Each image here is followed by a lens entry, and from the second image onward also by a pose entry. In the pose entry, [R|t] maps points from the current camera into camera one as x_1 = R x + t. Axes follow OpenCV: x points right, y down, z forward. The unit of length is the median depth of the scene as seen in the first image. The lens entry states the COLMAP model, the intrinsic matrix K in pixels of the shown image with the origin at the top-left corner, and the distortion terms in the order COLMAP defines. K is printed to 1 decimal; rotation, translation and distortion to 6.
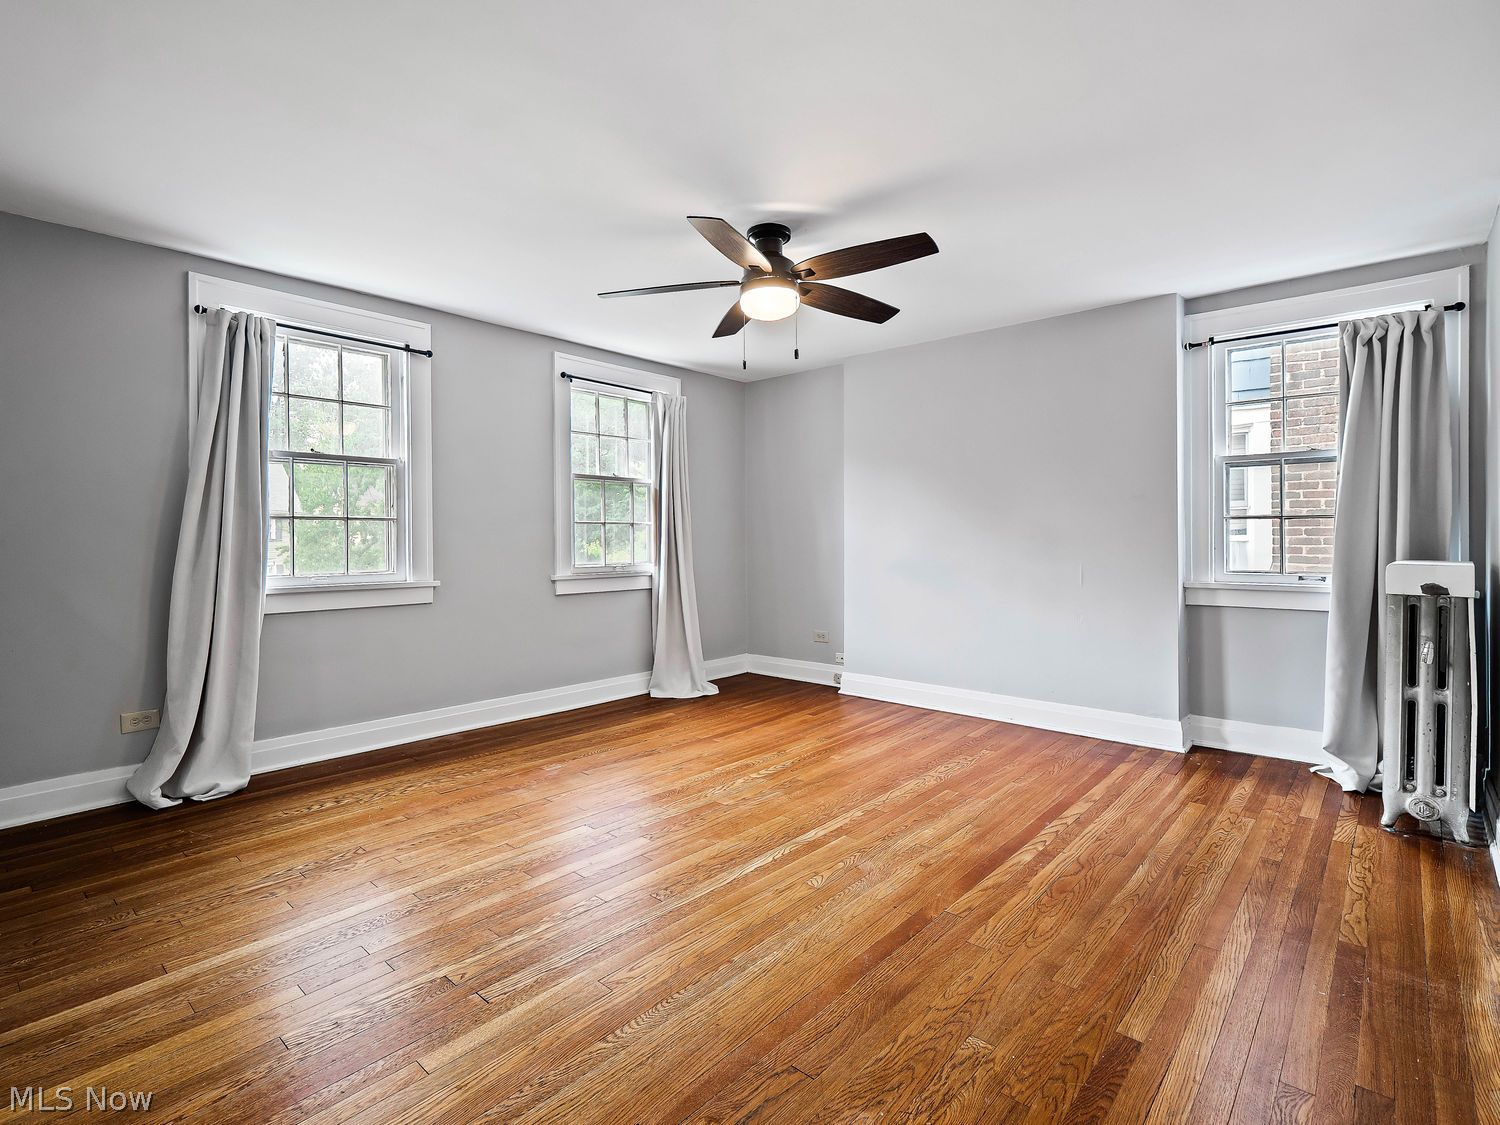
lens RADIAL K [[725.3, 0, 741.4], [0, 725.3, 561.3], [0, 0, 1]] dist [0.002596, -0.001018]
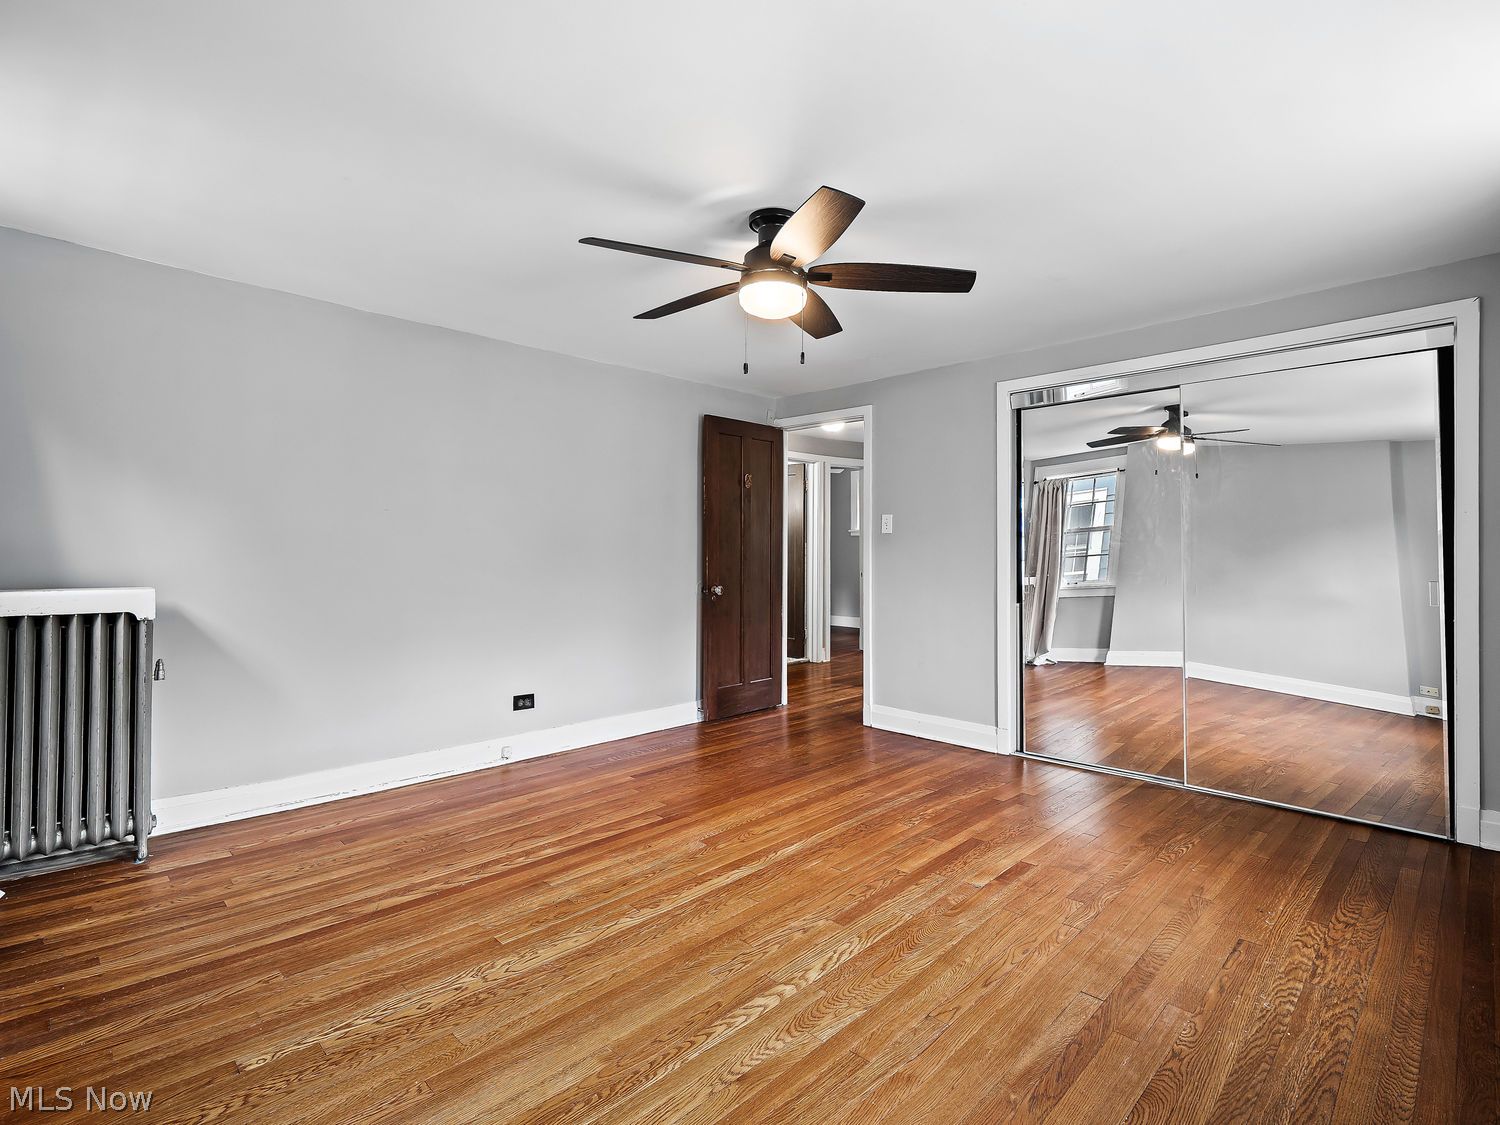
lens RADIAL K [[725.3, 0, 741.4], [0, 725.3, 561.3], [0, 0, 1]] dist [0.002596, -0.001018]
pose [[-0.997527, -0.005505, 0.070068, 0.020704], [-0.002025, 0.998765, 0.049645, -0.086366], [-0.070255, 0.049380, -0.996306, 1.928514]]
